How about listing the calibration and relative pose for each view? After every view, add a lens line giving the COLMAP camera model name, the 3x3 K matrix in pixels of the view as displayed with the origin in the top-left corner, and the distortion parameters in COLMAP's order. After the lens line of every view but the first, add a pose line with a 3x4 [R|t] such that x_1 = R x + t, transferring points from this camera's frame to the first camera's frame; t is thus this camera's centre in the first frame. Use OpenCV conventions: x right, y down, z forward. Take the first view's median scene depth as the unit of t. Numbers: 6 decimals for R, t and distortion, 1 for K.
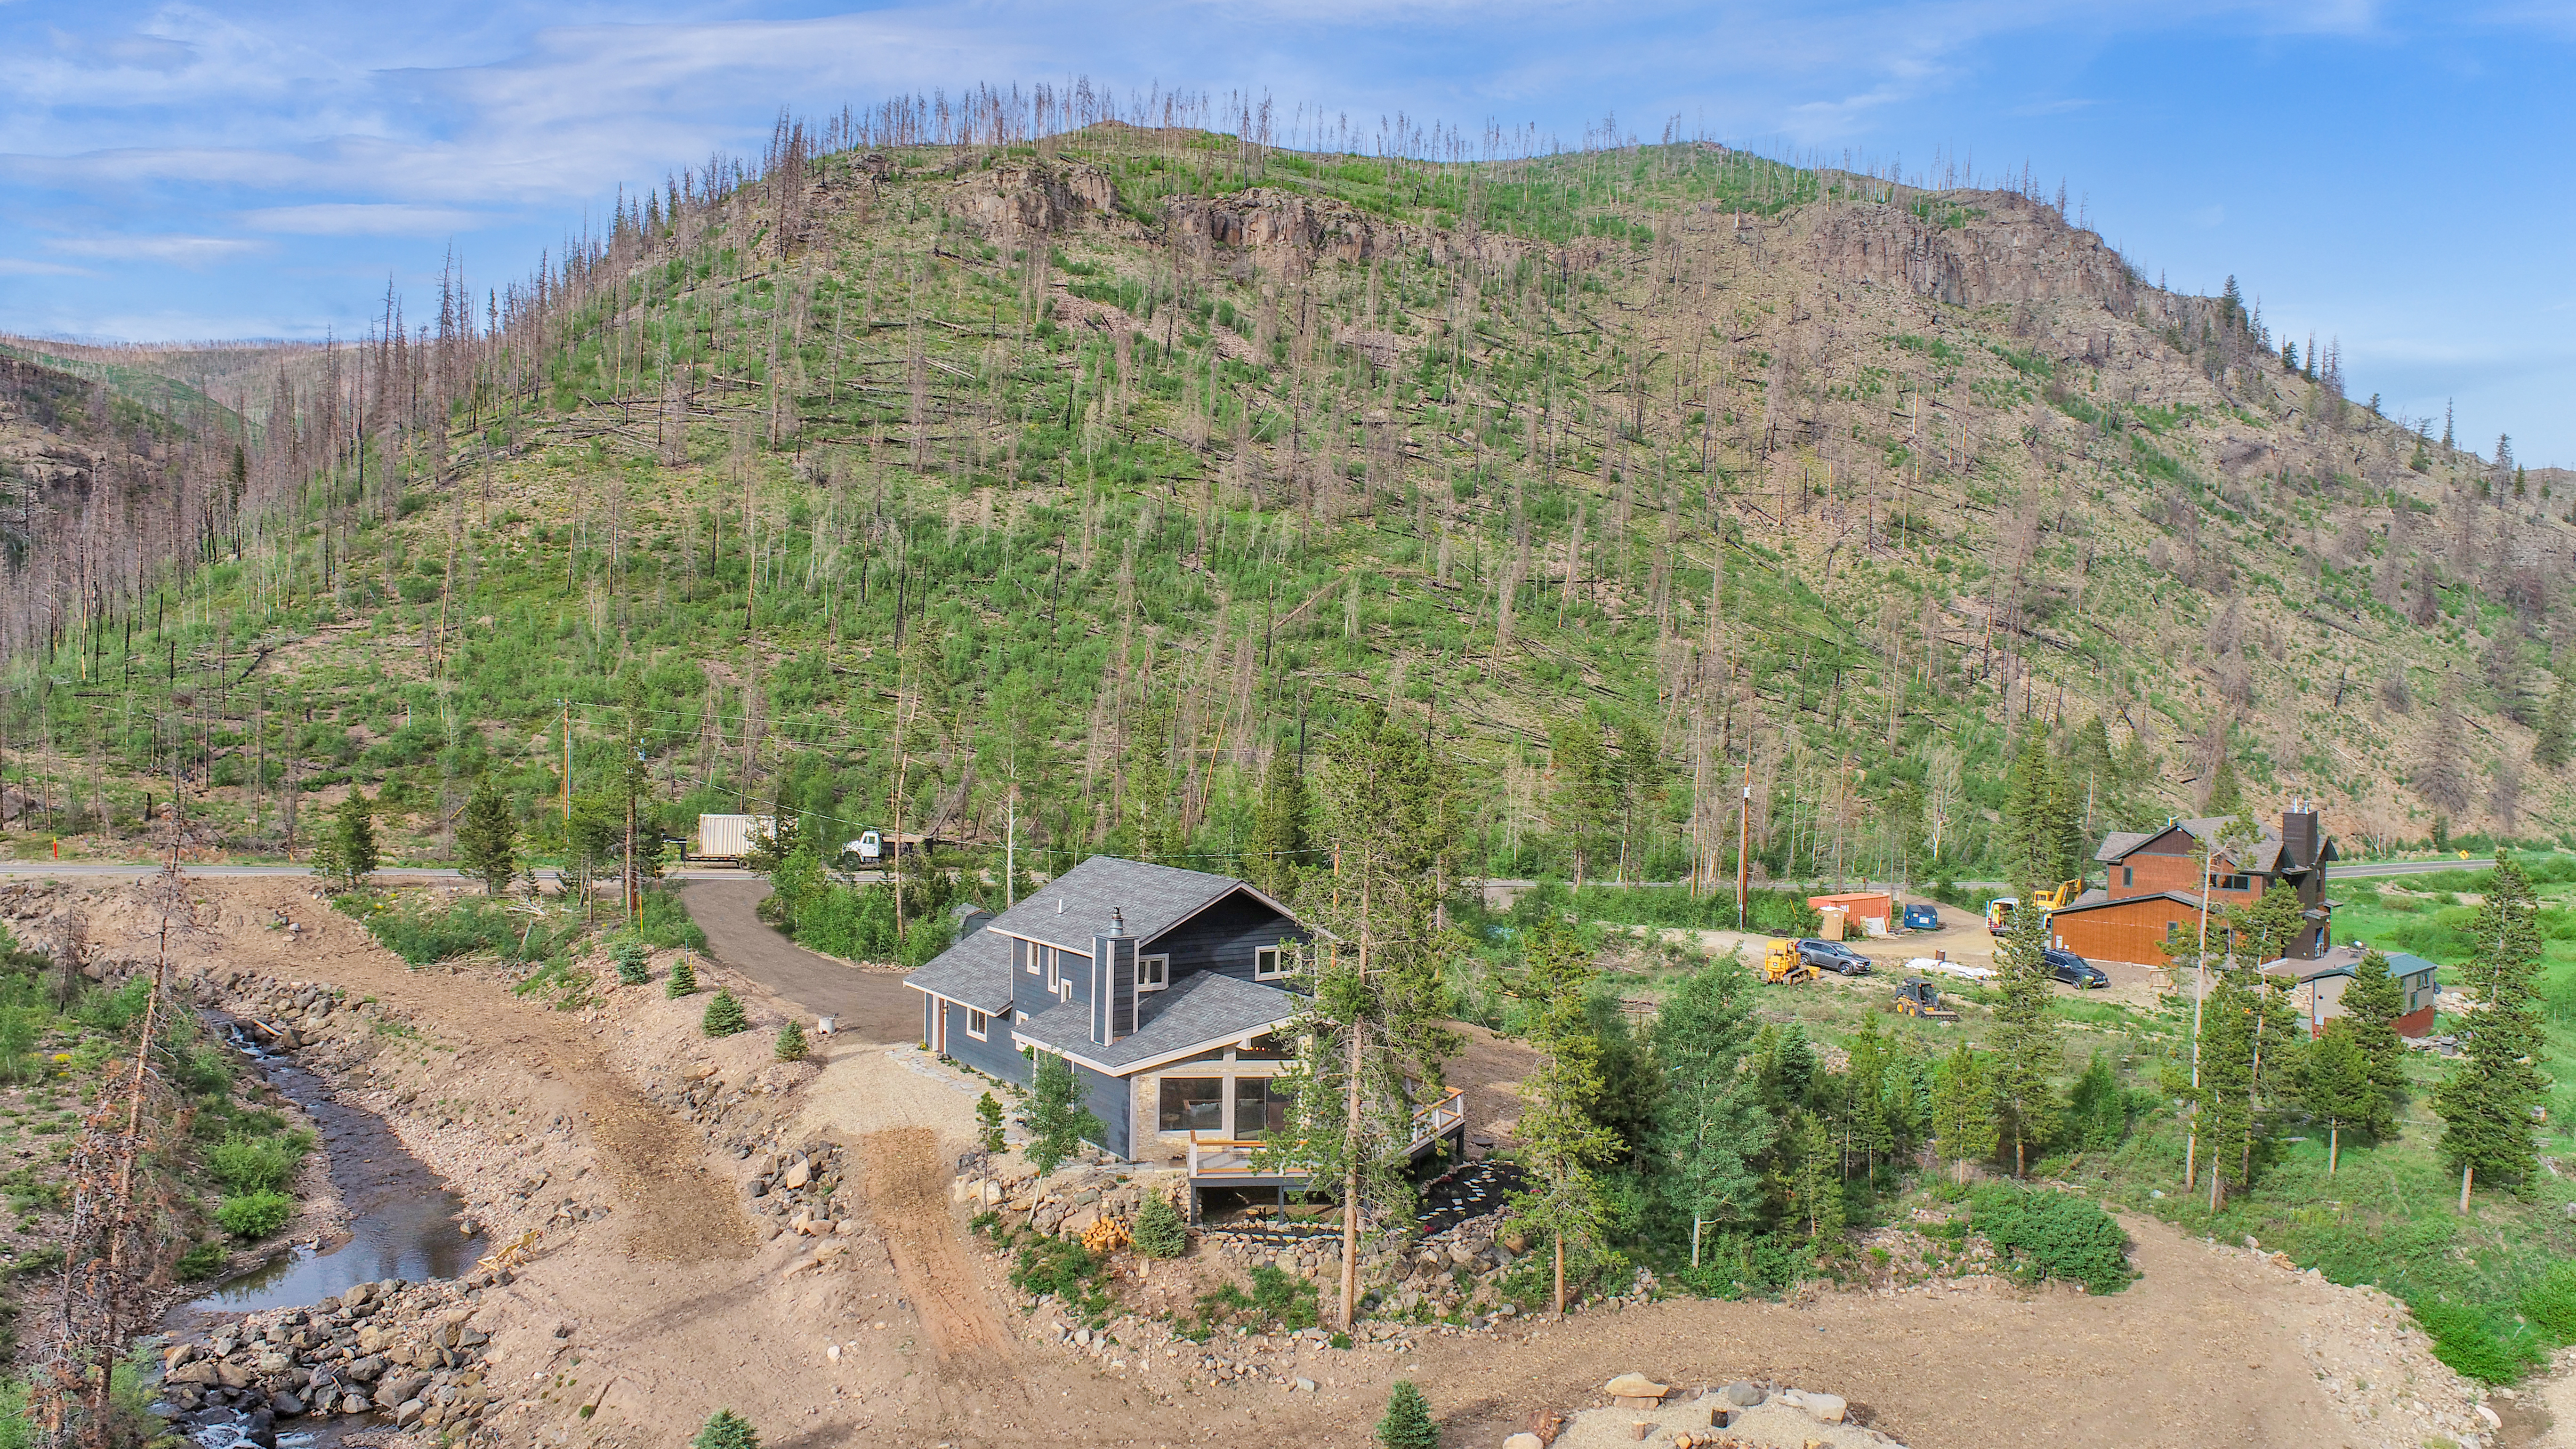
lens RADIAL K [[1753.1, 0, 1296.7], [0, 1753.1, 721.7], [0, 0, 1]] dist [-0.010304, 0.006880]
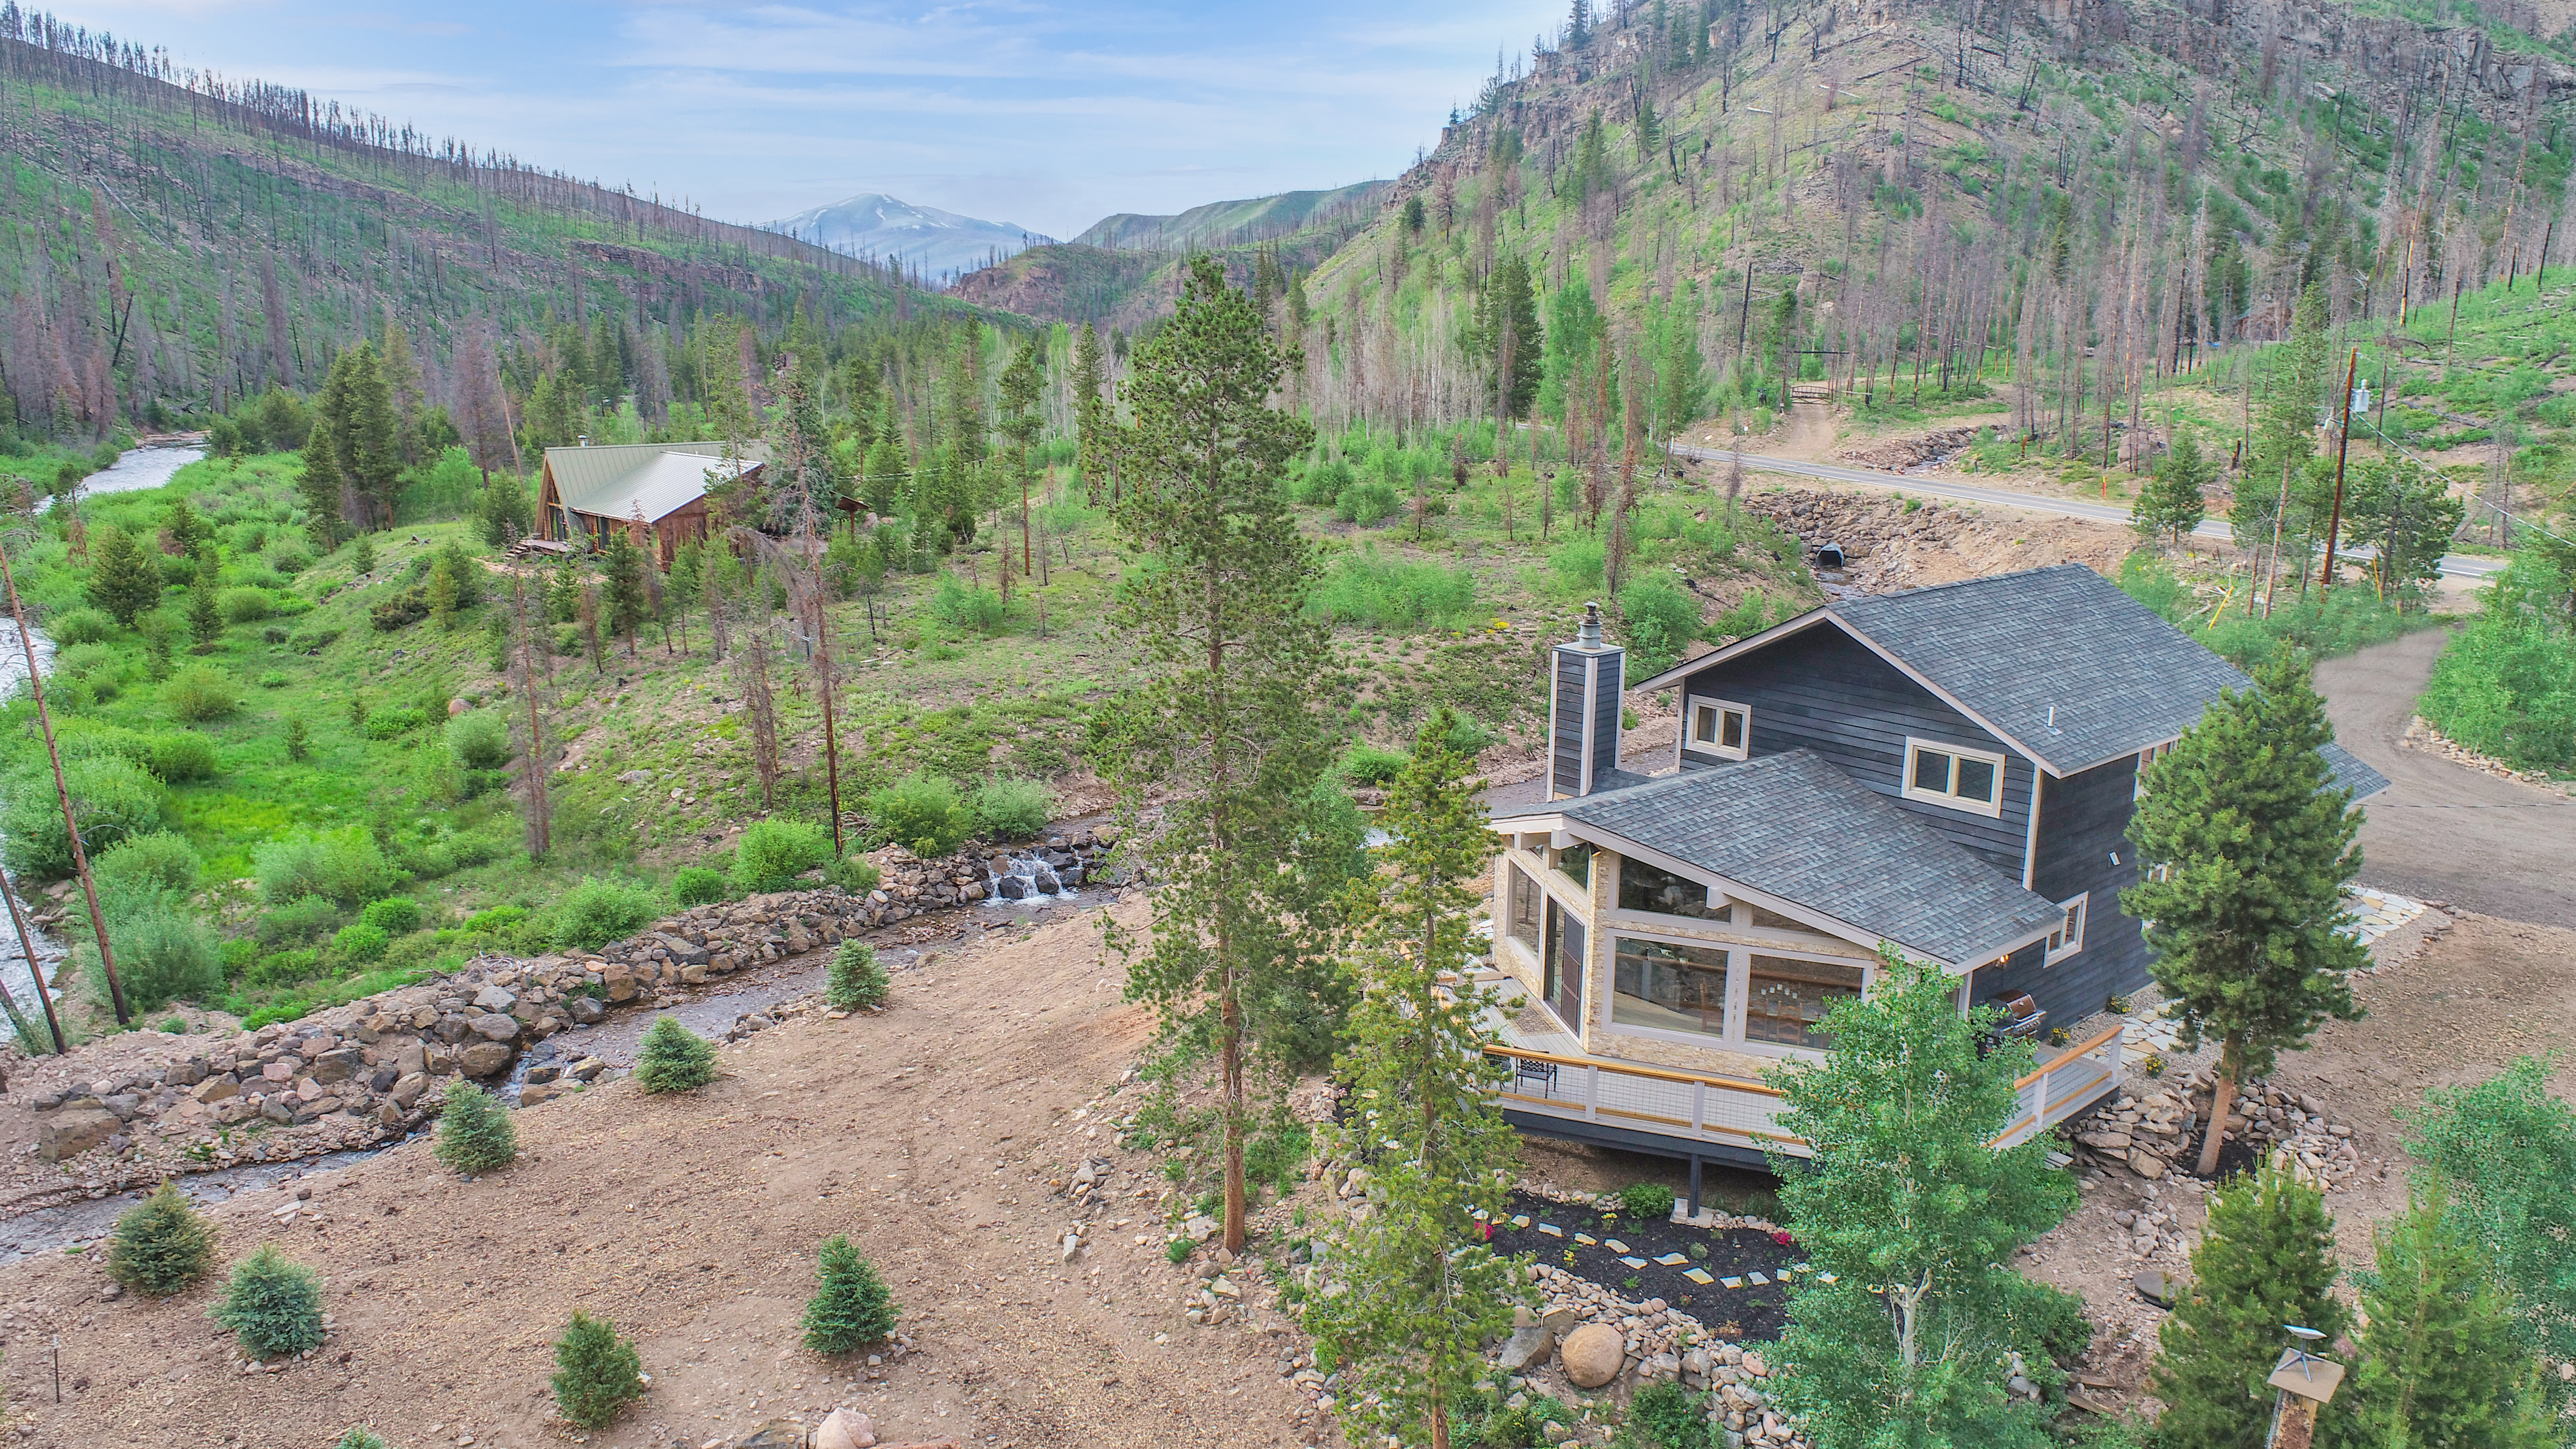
lens RADIAL K [[1753.1, 0, 1288.6], [0, 1753.1, 730.4], [0, 0, 1]] dist [-0.010304, 0.006880]
pose [[0.078380, 0.200408, -0.976572, 0.495308], [-0.014662, 0.979712, 0.199875, 0.019902], [0.996816, -0.001348, 0.079728, 0.762329]]
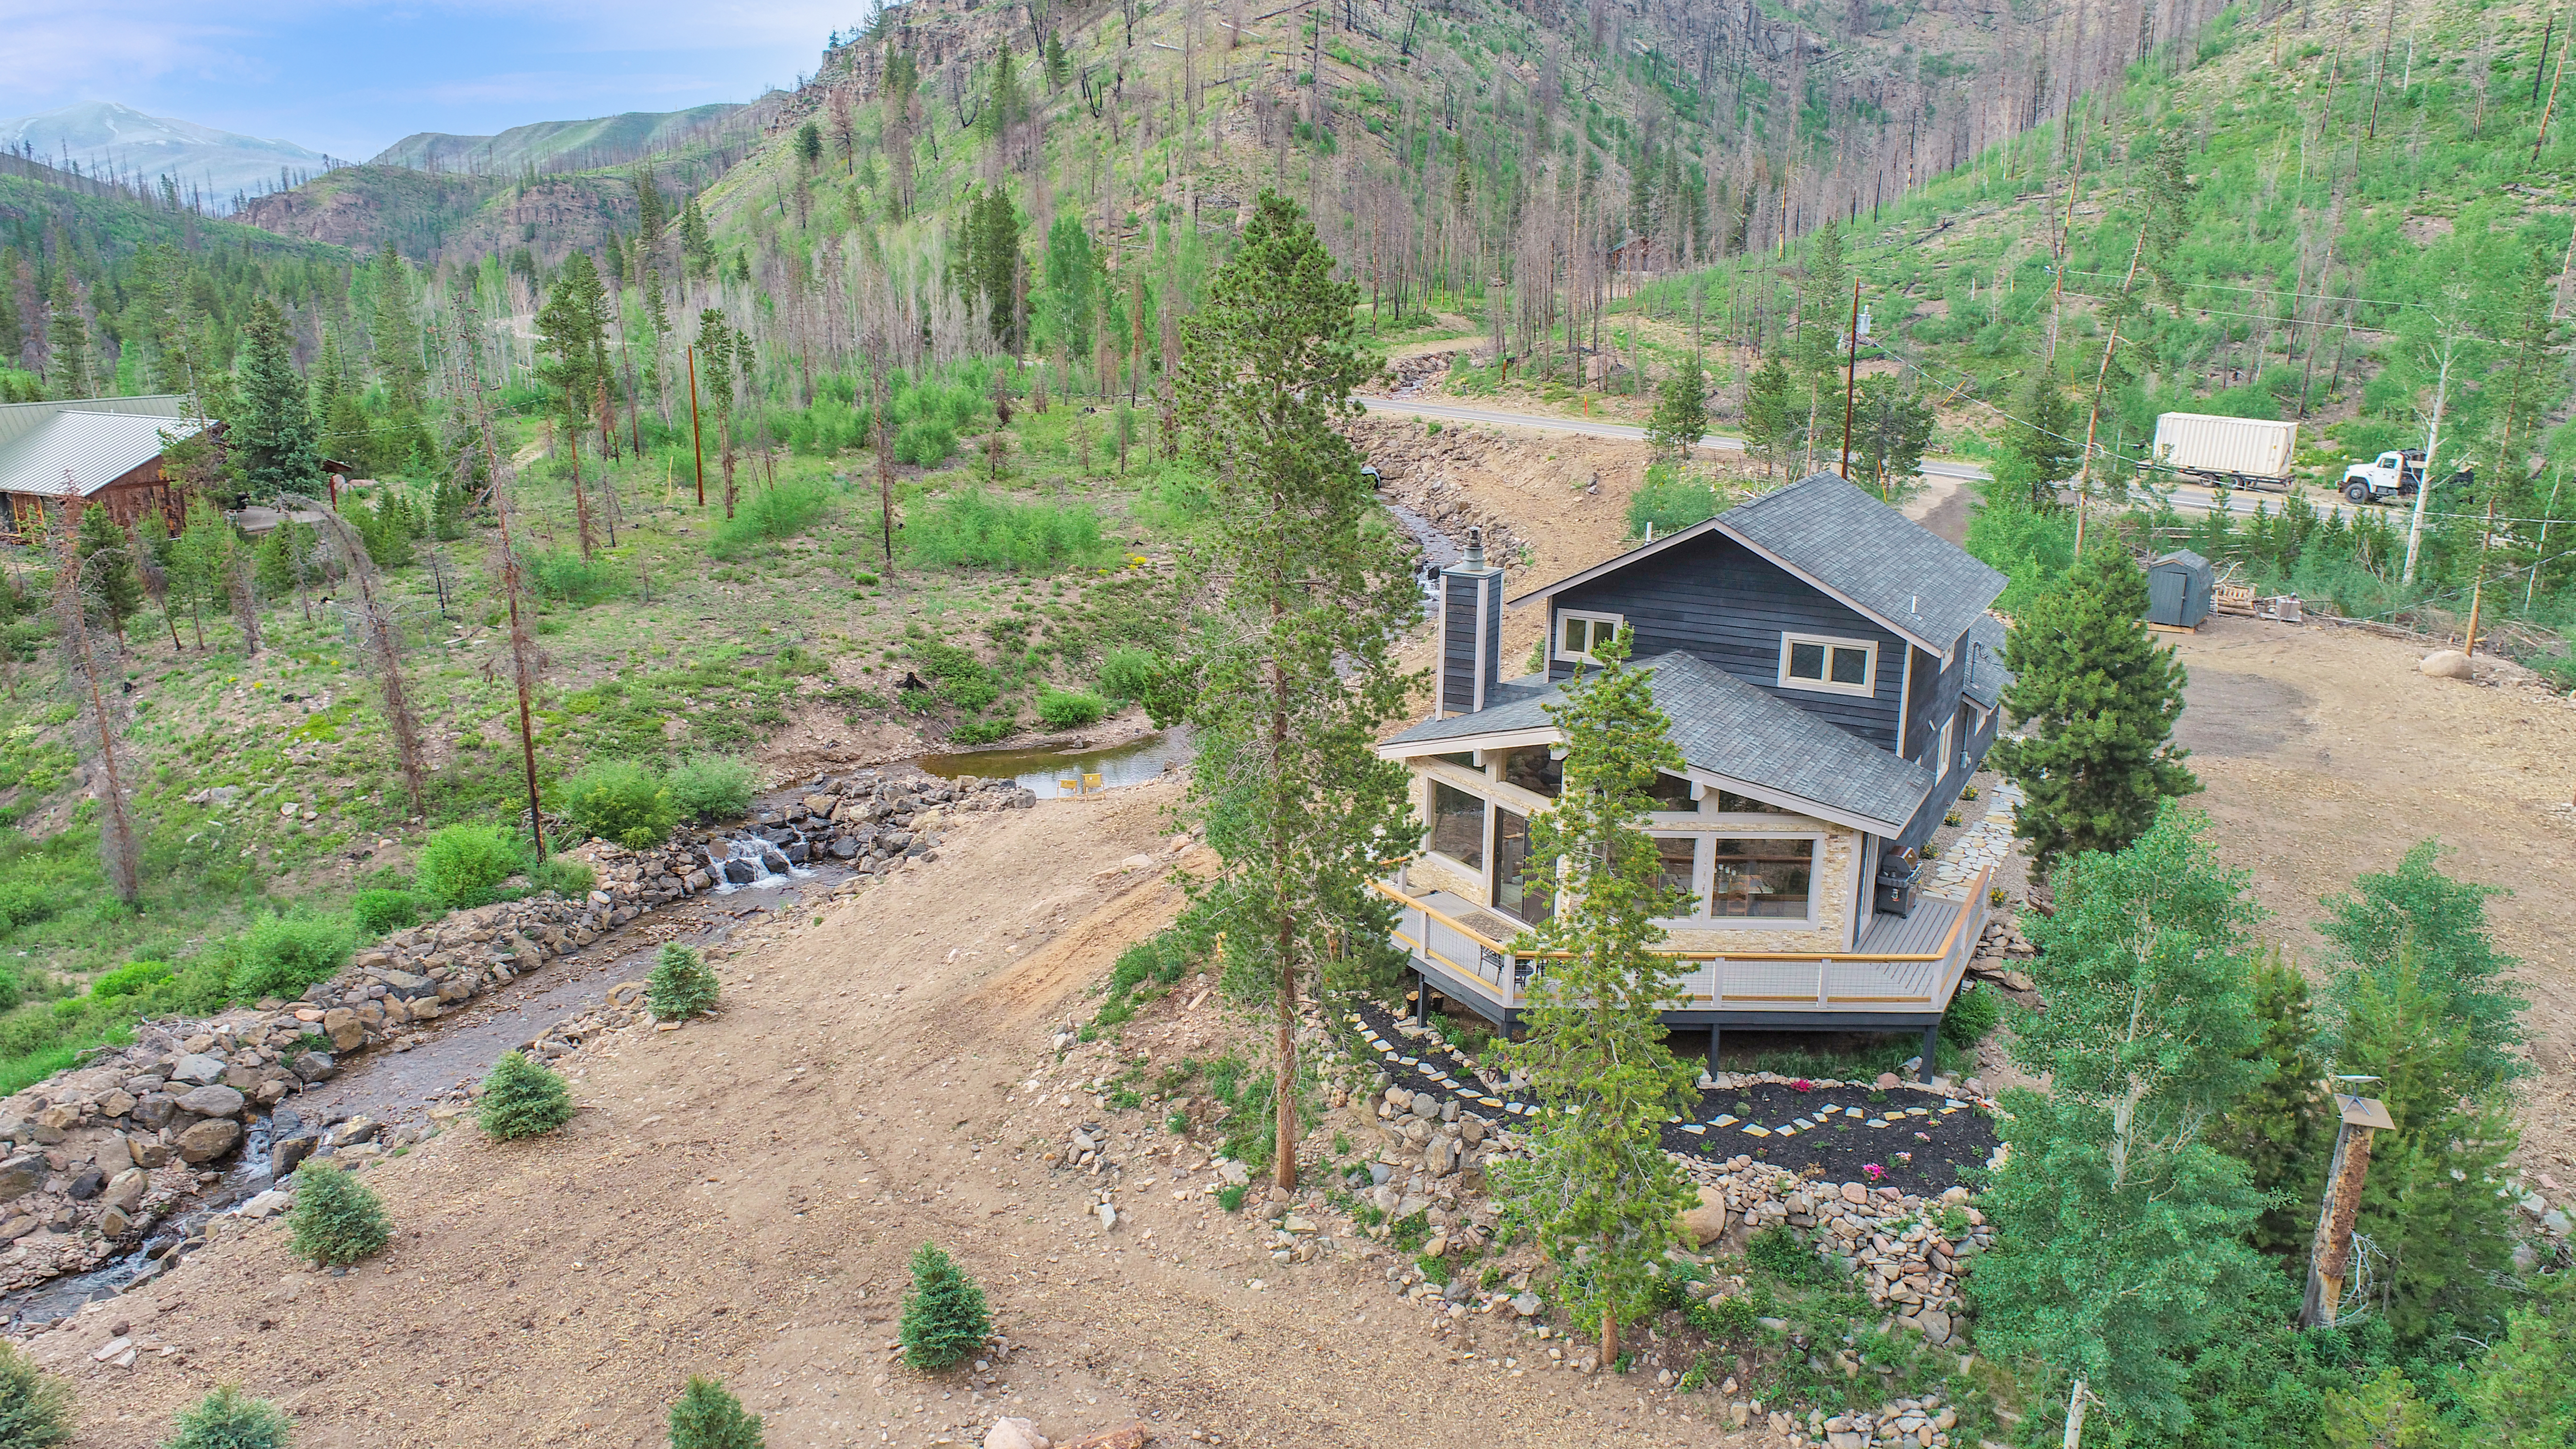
lens RADIAL K [[1753.1, 0, 1294.1], [0, 1753.1, 727.7], [0, 0, 1]] dist [-0.010304, 0.006880]
pose [[0.416195, 0.211793, -0.884266, 0.452312], [-0.005403, 0.973054, 0.230516, 0.020988], [0.909260, -0.091161, 0.406124, 0.592907]]
